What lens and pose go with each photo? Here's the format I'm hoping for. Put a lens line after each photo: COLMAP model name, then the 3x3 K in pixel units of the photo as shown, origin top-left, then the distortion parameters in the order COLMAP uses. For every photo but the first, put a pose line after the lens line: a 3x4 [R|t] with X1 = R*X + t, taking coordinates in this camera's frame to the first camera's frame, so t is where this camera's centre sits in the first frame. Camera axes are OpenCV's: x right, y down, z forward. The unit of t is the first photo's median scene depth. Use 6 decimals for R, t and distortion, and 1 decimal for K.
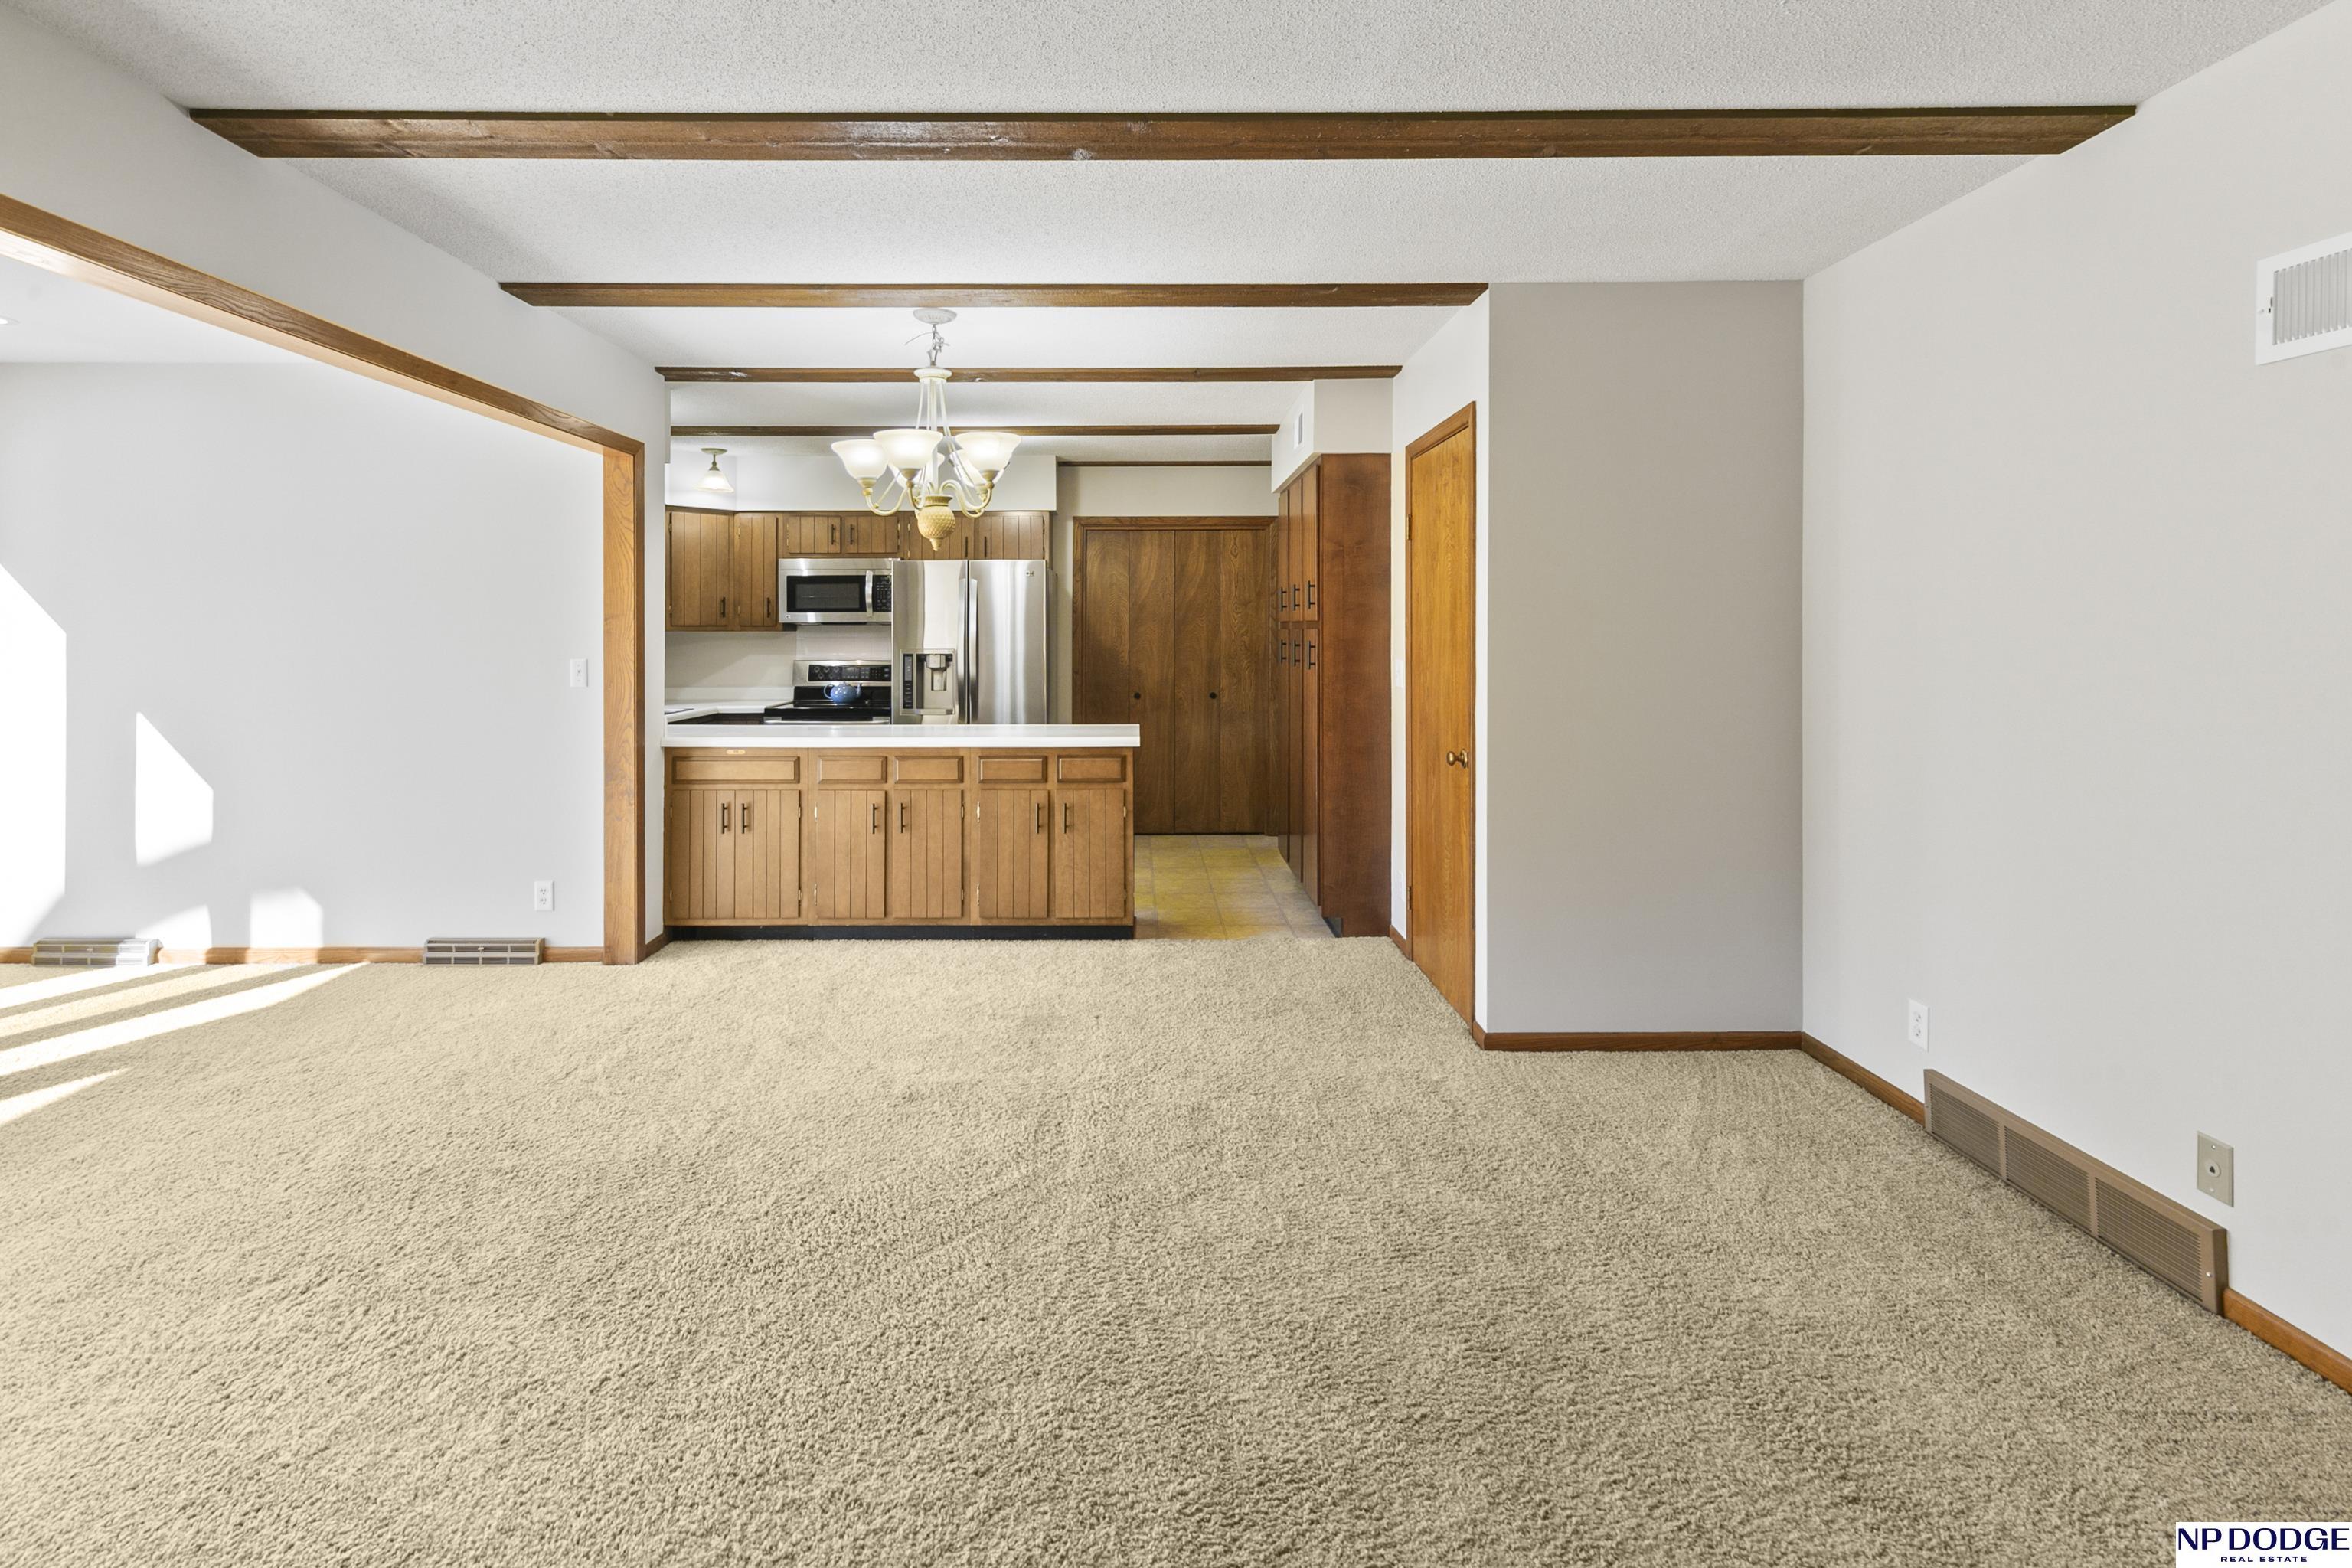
lens RADIAL K [[1112.3, 0, 1174.0], [0, 1112.3, 759.0], [0, 0, 1]] dist [0.009267, -0.001102]
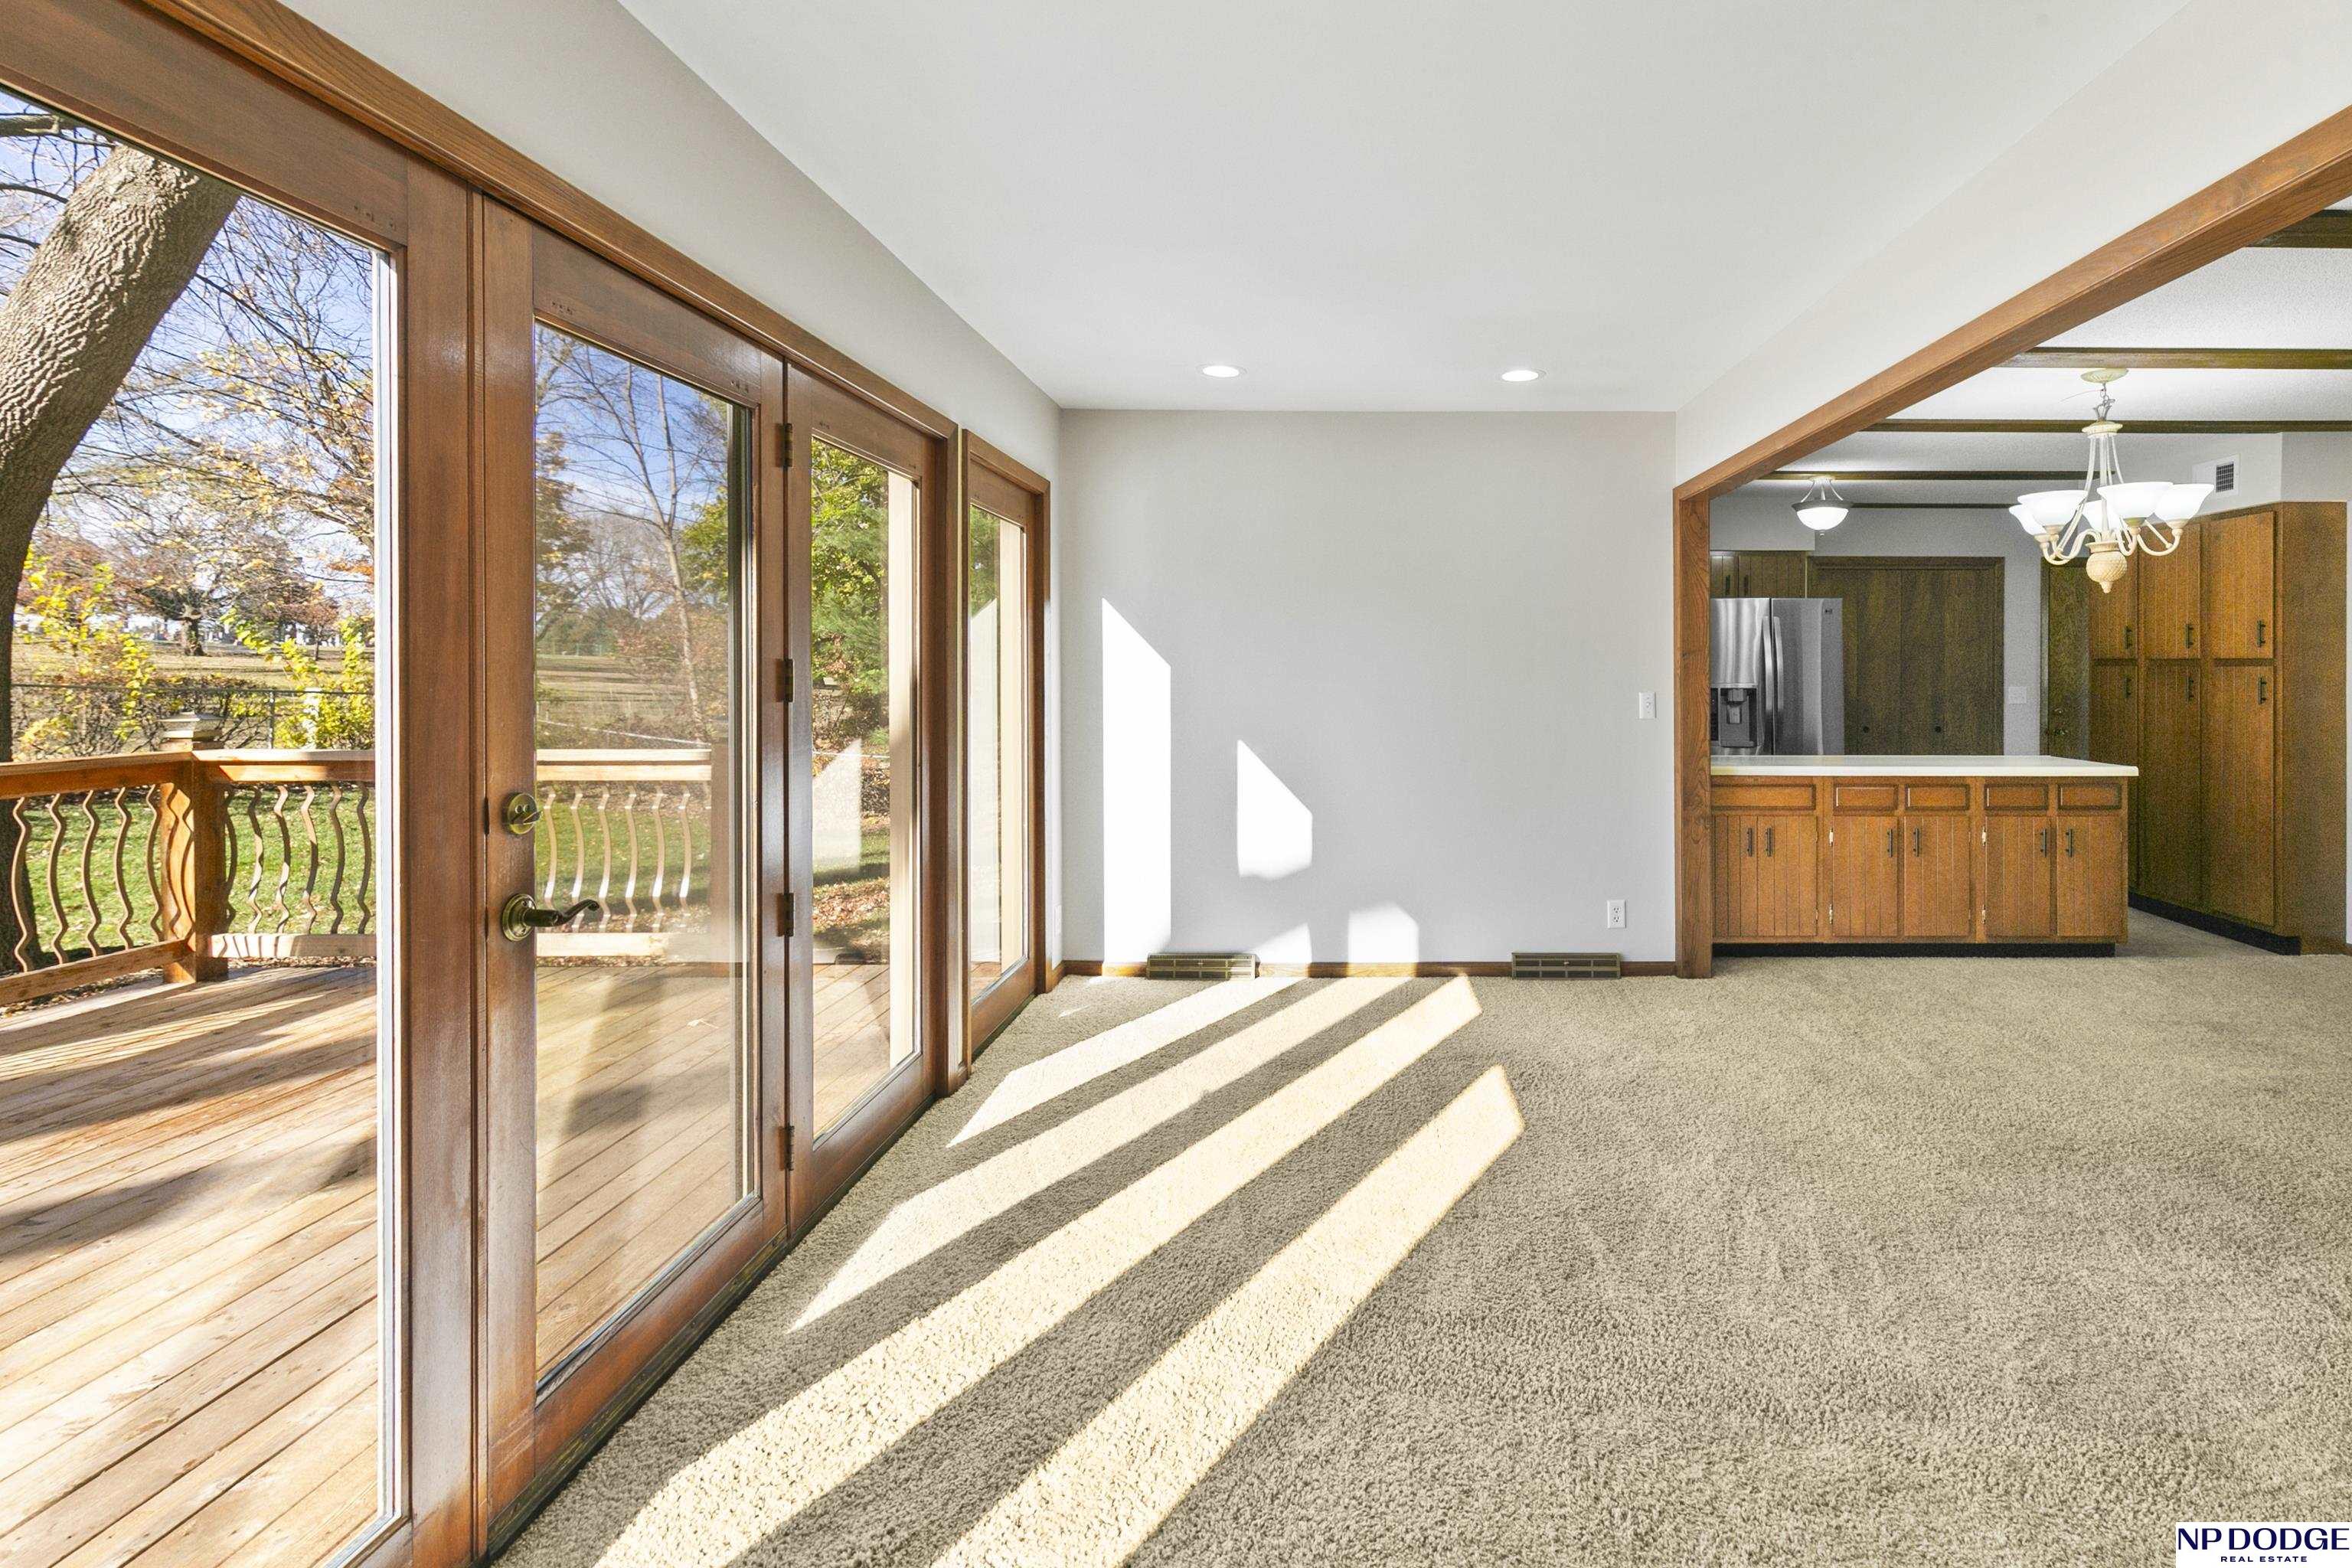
lens RADIAL K [[1112.3, 0, 1179.5], [0, 1112.3, 806.0], [0, 0, 1]] dist [0.009267, -0.001102]
pose [[0.999702, 0.002554, 0.024276, -0.977195], [-0.002874, 0.999909, 0.013160, 0.005984], [-0.024240, -0.013225, 0.999619, -0.052201]]
